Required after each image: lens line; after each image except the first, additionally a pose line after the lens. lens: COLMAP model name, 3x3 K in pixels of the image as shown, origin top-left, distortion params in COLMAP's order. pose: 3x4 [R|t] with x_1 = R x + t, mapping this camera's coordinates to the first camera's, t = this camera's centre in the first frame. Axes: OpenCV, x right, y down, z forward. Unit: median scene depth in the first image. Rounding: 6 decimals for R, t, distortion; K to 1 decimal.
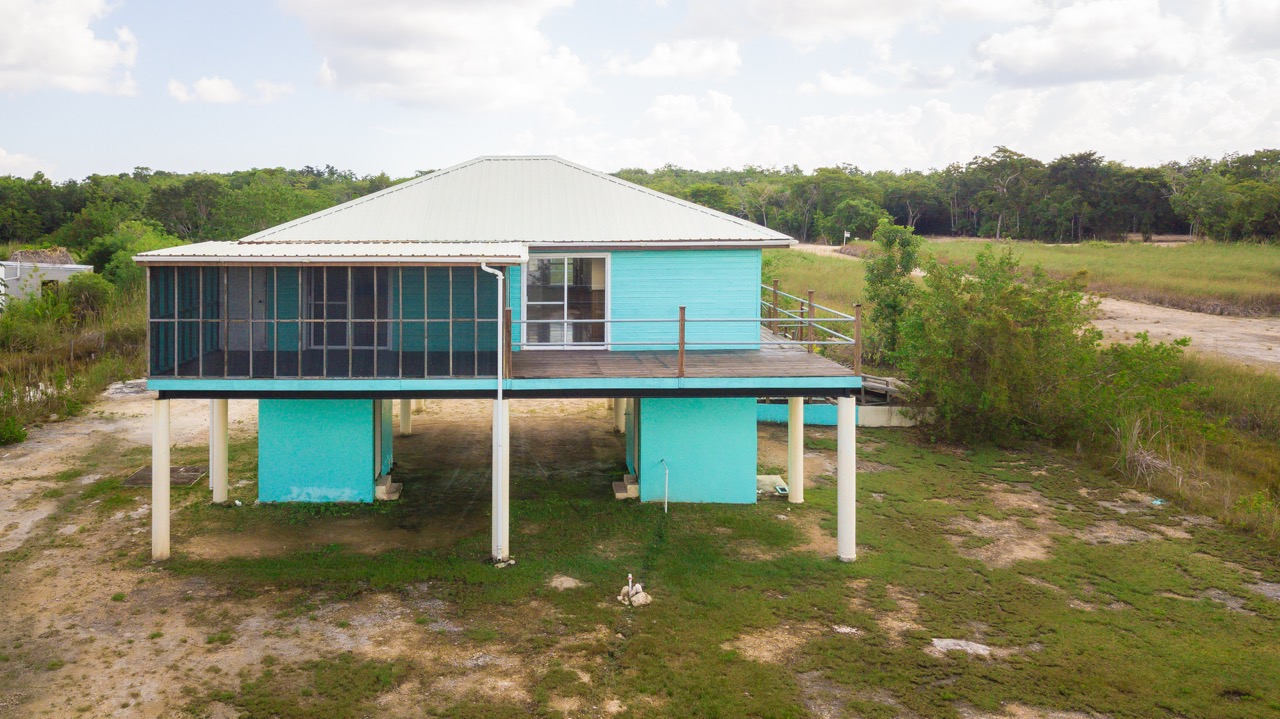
lens RADIAL K [[998.0, 0, 638.6], [0, 998.0, 362.1], [0, 0, 1]] dist [0.032257, -0.008608]
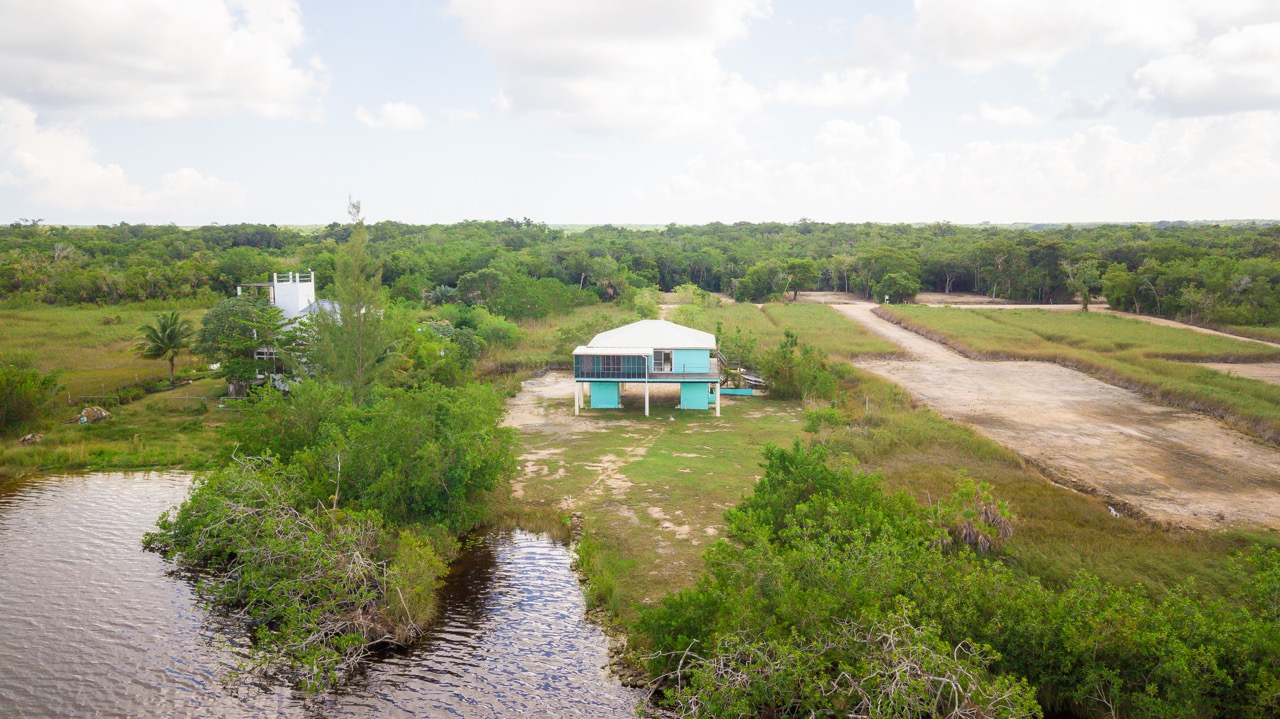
lens RADIAL K [[1062.2, 0, 641.0], [0, 1062.2, 359.7], [0, 0, 1]] dist [-0.000872, 0.000245]
pose [[0.985785, 0.004622, -0.167950, 0.024524], [-0.008606, 0.999698, -0.022999, 0.001497], [0.167793, 0.024118, 0.985527, -0.142971]]
